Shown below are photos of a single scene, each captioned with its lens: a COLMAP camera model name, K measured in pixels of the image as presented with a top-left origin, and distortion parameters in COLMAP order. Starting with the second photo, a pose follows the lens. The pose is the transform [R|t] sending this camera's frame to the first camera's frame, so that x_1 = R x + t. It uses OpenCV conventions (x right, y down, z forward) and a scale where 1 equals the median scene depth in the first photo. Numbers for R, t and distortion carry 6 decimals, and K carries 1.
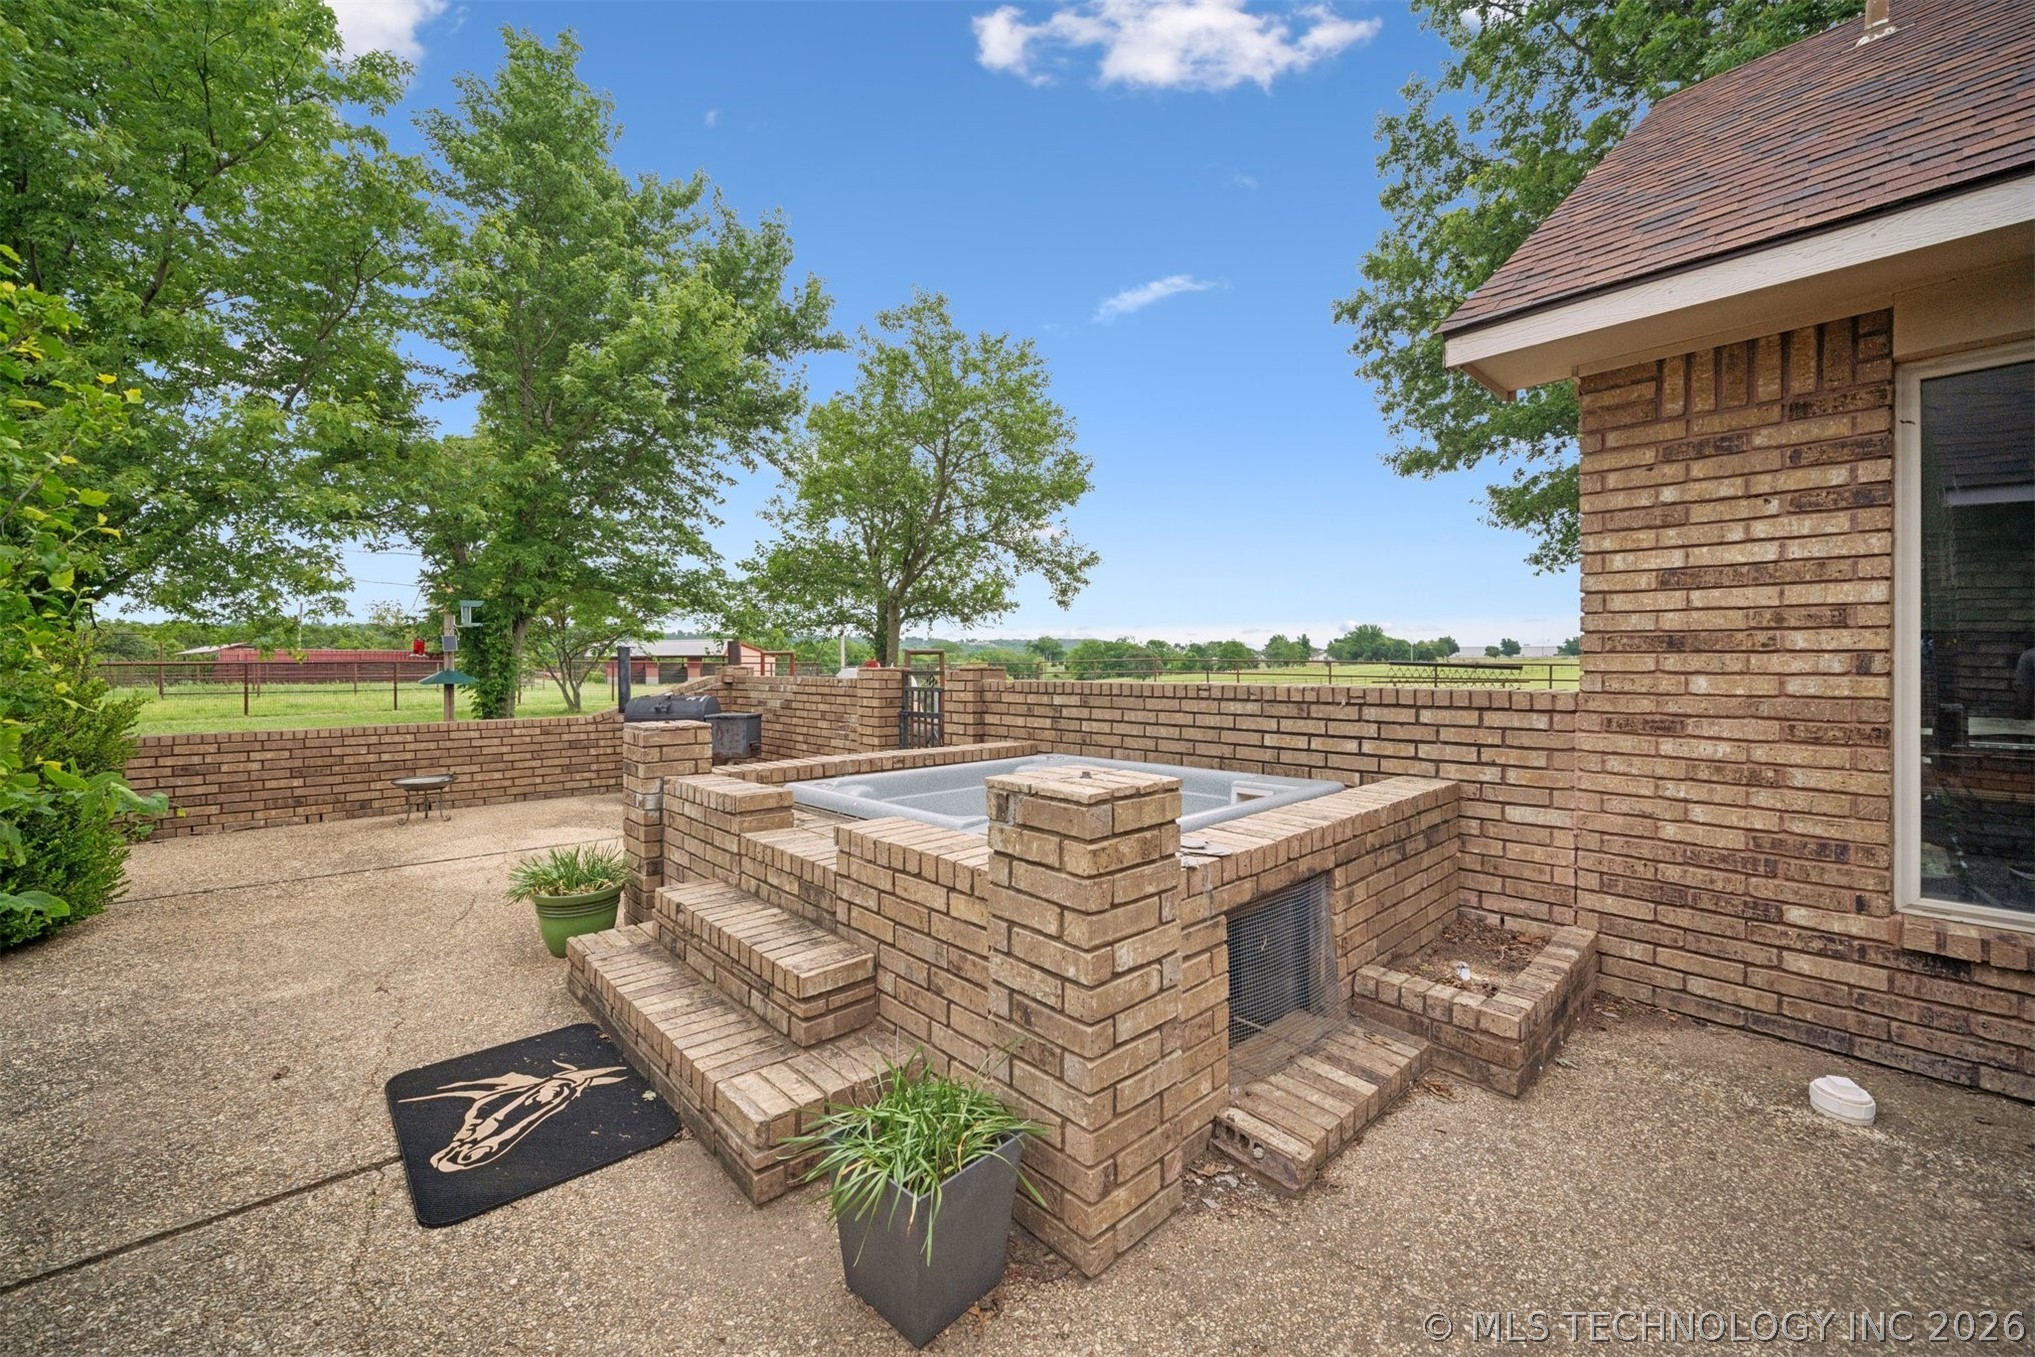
lens RADIAL K [[788.6, 0, 1014.3], [0, 788.6, 664.8], [0, 0, 1]] dist [-0.010387, 0.000664]
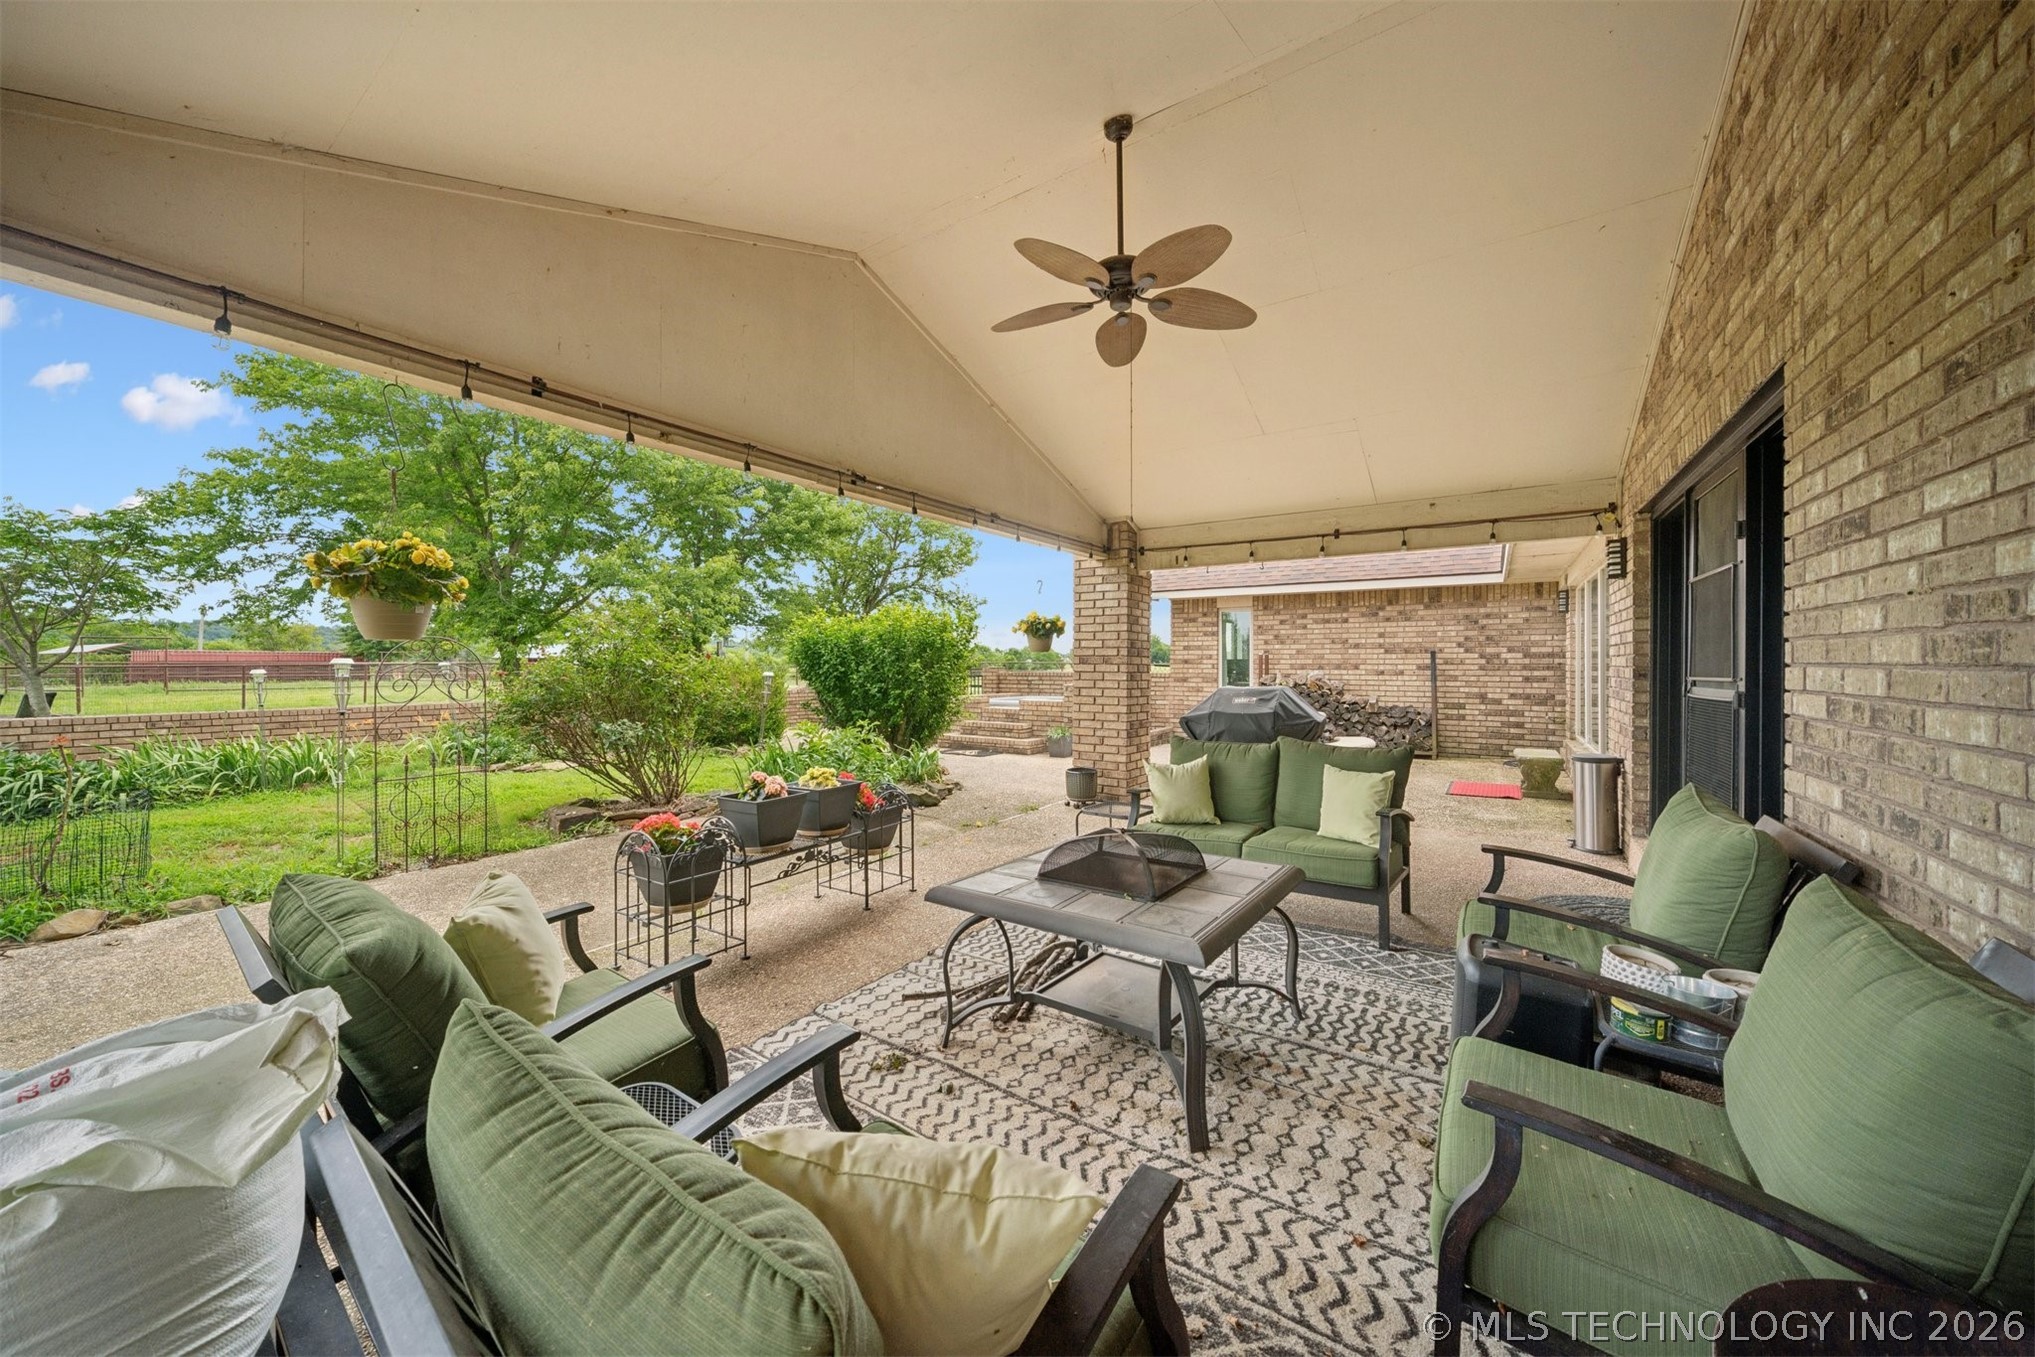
lens RADIAL K [[711.8, 0, 1015.6], [0, 711.8, 667.3], [0, 0, 1]] dist [-0.017016, 0.000413]
pose [[0.971838, 0.000768, 0.235650, -0.234575], [-0.001267, 0.999997, 0.001966, -0.000446], [-0.235648, -0.002209, 0.971836, -0.593968]]
